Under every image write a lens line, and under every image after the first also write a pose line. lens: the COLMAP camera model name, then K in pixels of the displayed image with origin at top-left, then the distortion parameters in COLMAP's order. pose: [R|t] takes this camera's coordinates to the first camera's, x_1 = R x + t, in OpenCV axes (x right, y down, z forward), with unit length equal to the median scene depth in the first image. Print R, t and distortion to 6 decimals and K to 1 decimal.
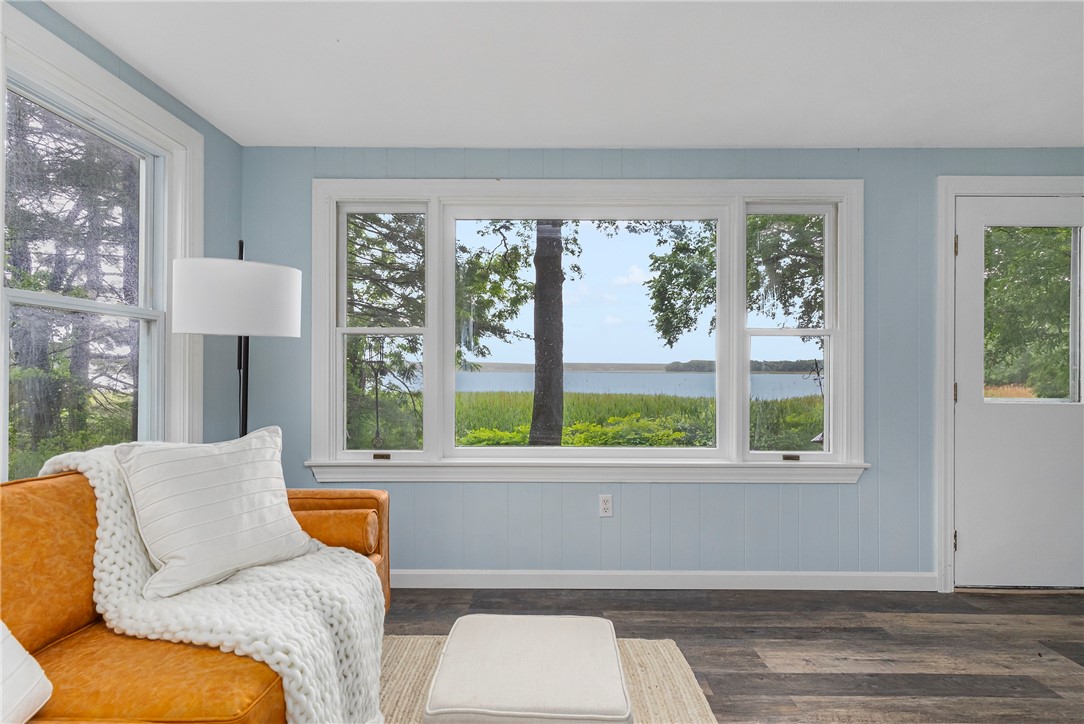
lens RADIAL K [[533.4, 0, 544.1], [0, 533.4, 364.3], [0, 0, 1]] dist [0.001604, 0.000119]
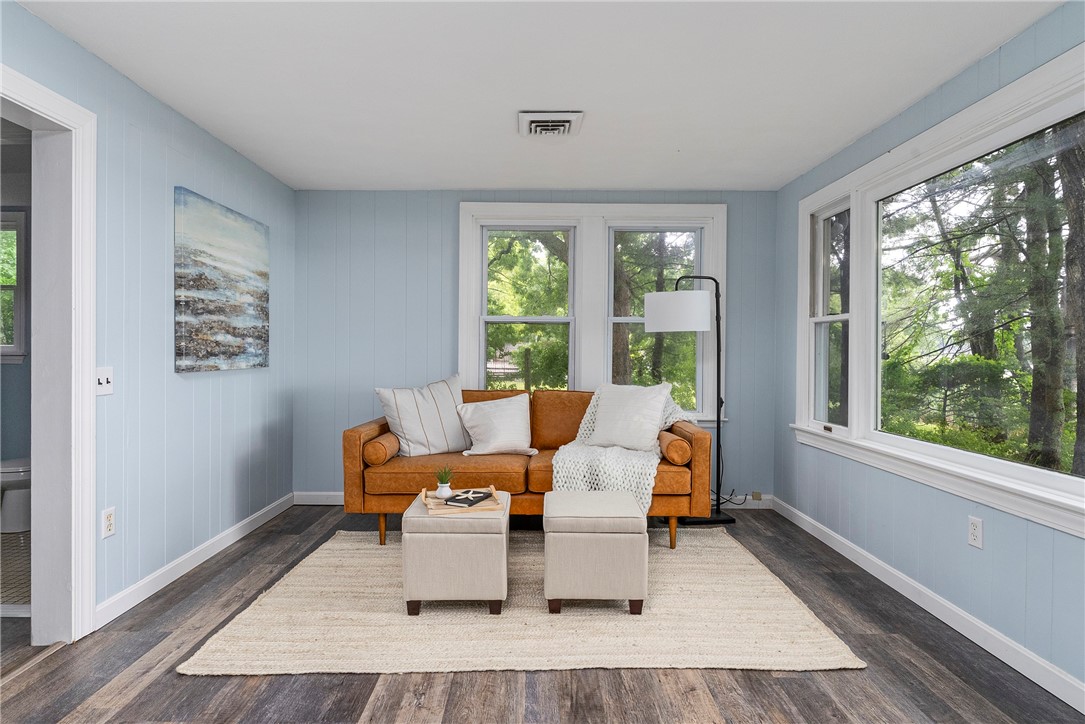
lens RADIAL K [[602.5, 0, 543.0], [0, 602.5, 359.1], [0, 0, 1]] dist [0.024751, -0.000547]
pose [[-0.000513, 0.009198, -0.999958, 1.087170], [0.008358, 0.999923, 0.009193, 0.005706], [0.999965, -0.008353, -0.000590, 0.427295]]
